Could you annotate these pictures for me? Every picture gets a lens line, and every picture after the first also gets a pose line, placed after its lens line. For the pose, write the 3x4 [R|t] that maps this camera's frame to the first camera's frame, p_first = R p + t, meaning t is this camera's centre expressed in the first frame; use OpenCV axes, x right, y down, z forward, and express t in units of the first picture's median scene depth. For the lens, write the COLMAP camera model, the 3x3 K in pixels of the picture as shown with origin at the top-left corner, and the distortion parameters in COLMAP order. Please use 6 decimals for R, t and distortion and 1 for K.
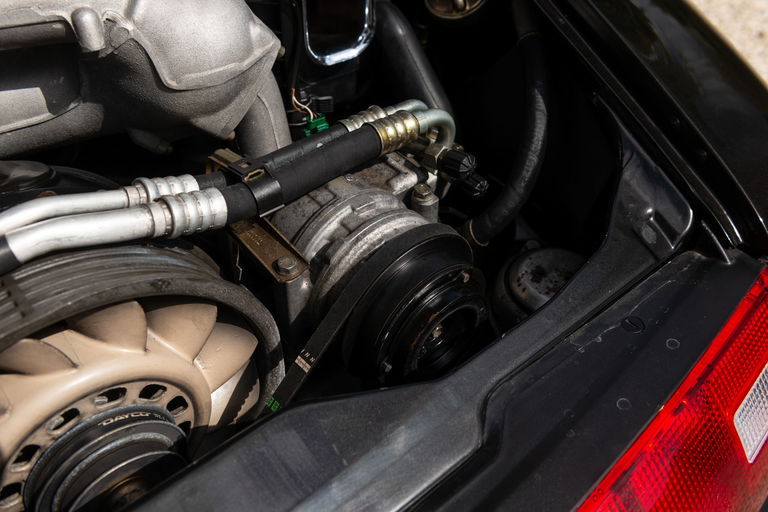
lens RADIAL K [[710.2, 0, 384.4], [0, 710.2, 254.4], [0, 0, 1]] dist [-0.012641, 0.000000]
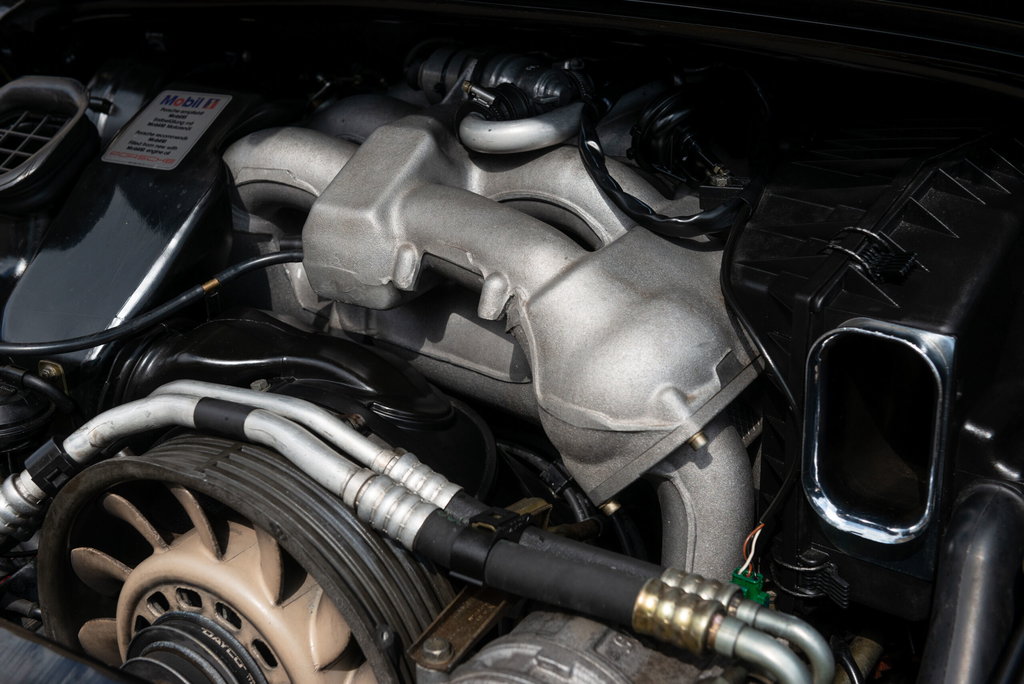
lens RADIAL K [[1476.4, 0, 514.3], [0, 1476.4, 339.0], [0, 0, 1]] dist [-0.055792, 0.000000]
pose [[0.301319, 0.361338, -0.882407, 1.123423], [-0.627770, 0.771733, 0.101651, -0.441626], [0.717713, 0.523319, 0.459375, 0.194272]]
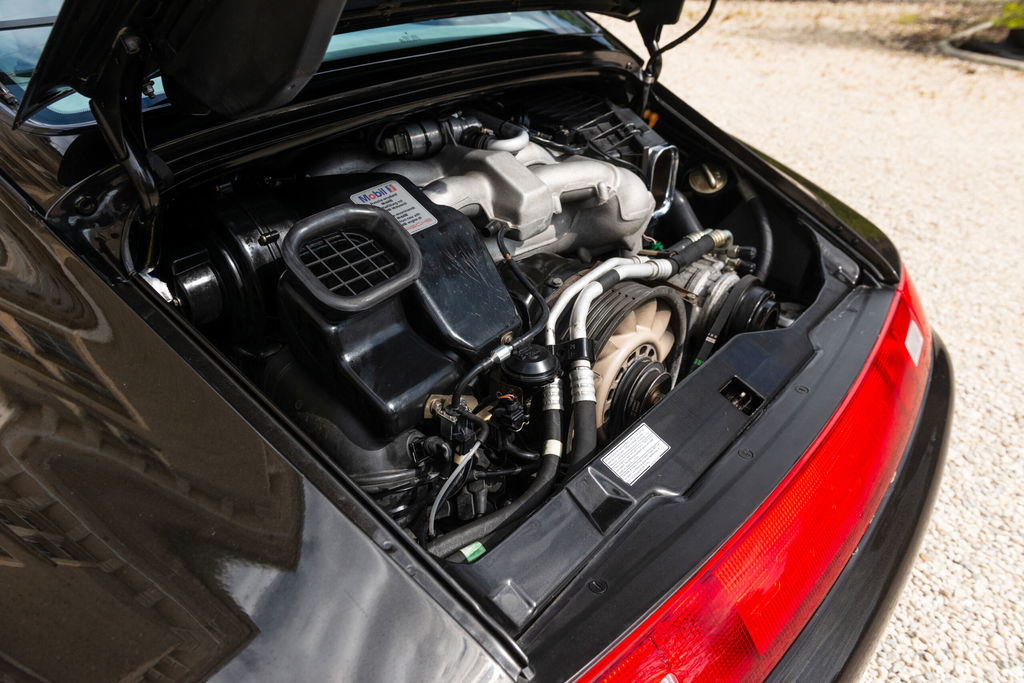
lens RADIAL K [[722.5, 0, 511.8], [0, 722.5, 345.8], [0, 0, 1]] dist [-0.000895, -0.000565]
pose [[0.983718, -0.081706, 0.160072, -1.001736], [0.113711, 0.972696, -0.202315, 0.519985], [-0.139171, 0.217223, 0.966150, -0.928249]]
